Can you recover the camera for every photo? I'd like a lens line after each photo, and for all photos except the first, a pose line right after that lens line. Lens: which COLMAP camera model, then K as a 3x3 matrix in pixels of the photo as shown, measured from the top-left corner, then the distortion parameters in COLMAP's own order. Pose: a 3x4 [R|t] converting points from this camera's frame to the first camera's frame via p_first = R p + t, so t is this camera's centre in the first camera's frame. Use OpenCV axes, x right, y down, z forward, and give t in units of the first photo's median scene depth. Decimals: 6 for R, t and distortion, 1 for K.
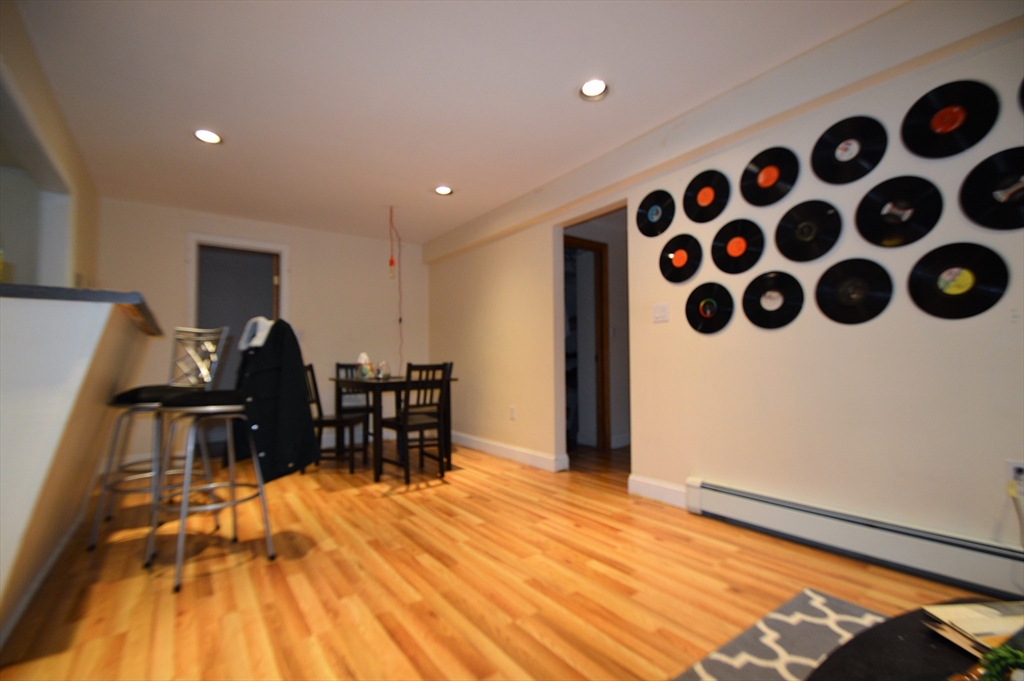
lens RADIAL K [[451.6, 0, 507.0], [0, 451.6, 357.9], [0, 0, 1]] dist [0.002475, -0.010496]
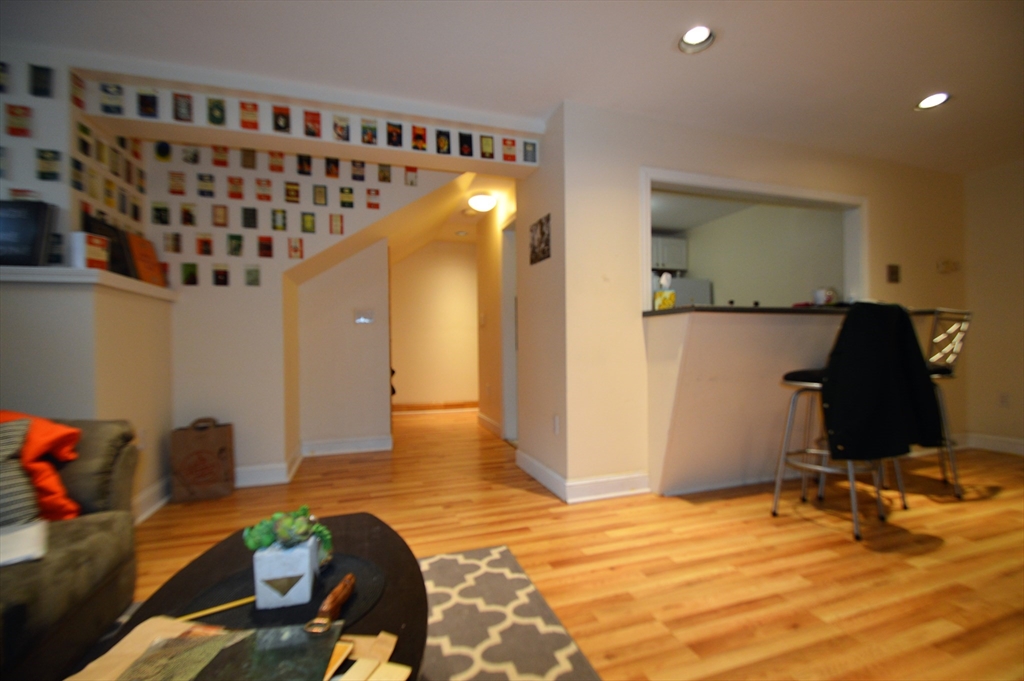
lens RADIAL K [[451.6, 0, 511.9], [0, 451.6, 344.2], [0, 0, 1]] dist [0.002475, -0.010496]
pose [[-0.290478, 0.013230, -0.956790, 0.693740], [0.027268, 0.999613, 0.005544, -0.017908], [0.956493, -0.024479, -0.290726, 0.588640]]
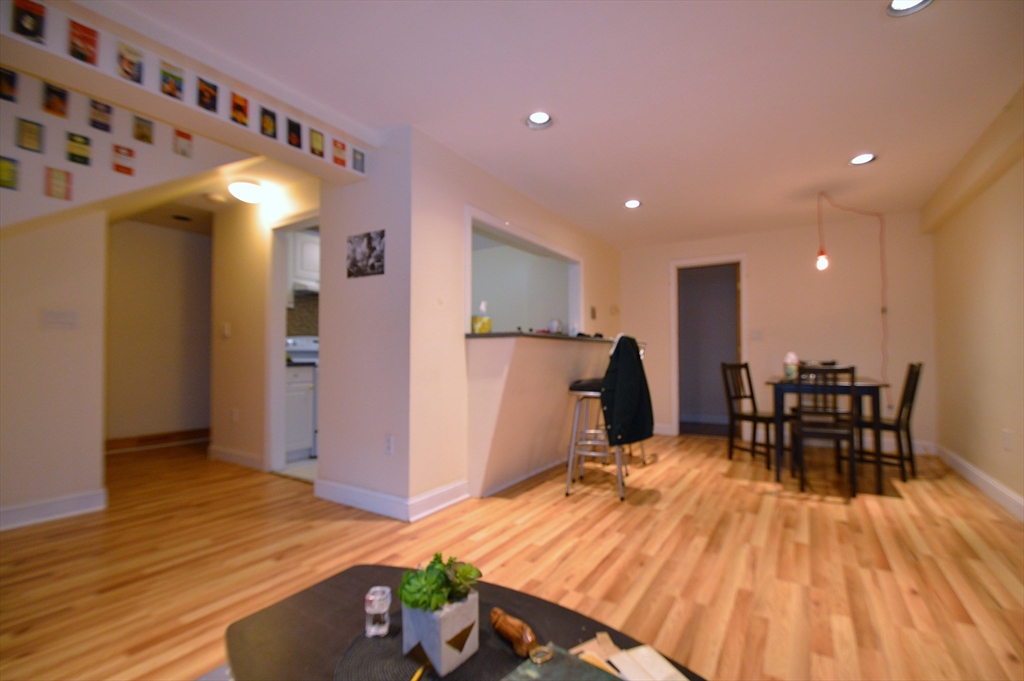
lens RADIAL K [[451.6, 0, 513.4], [0, 451.6, 344.1], [0, 0, 1]] dist [0.002475, -0.010496]
pose [[0.377521, -0.014010, -0.925895, 0.734188], [0.009270, 0.999893, -0.011350, -0.045409], [0.925954, -0.004299, 0.377611, 0.133629]]
